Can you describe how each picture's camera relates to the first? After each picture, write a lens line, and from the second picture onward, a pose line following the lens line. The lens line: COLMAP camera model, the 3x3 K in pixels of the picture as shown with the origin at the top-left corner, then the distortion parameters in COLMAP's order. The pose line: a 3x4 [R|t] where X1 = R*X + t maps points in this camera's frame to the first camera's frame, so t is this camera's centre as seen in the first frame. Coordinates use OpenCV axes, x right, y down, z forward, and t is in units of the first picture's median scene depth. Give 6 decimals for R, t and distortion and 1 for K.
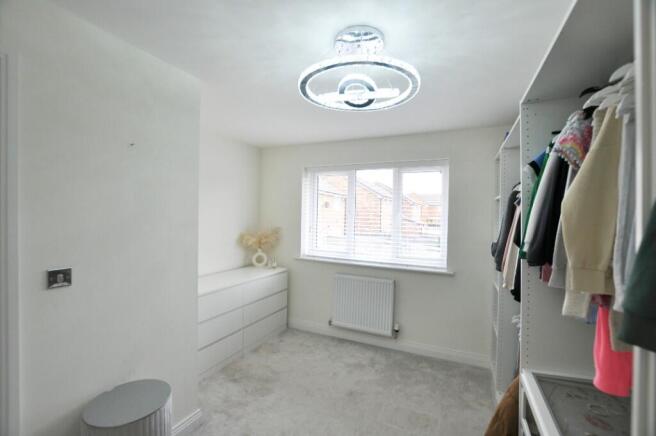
lens RADIAL K [[286.3, 0, 328.0], [0, 286.3, 218.0], [0, 0, 1]] dist [-0.030032, -0.000002]
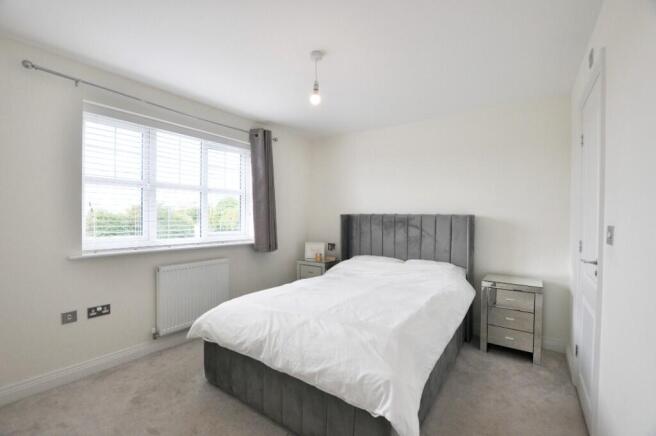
lens RADIAL K [[288.5, 0, 328.0], [0, 288.5, 218.0], [0, 0, 1]] dist [-0.023566, -0.000515]
pose [[0.167155, -0.030062, 0.985472, -0.680689], [-0.000928, 0.999530, 0.030648, 0.051515], [-0.985930, -0.006038, 0.167049, 0.492500]]
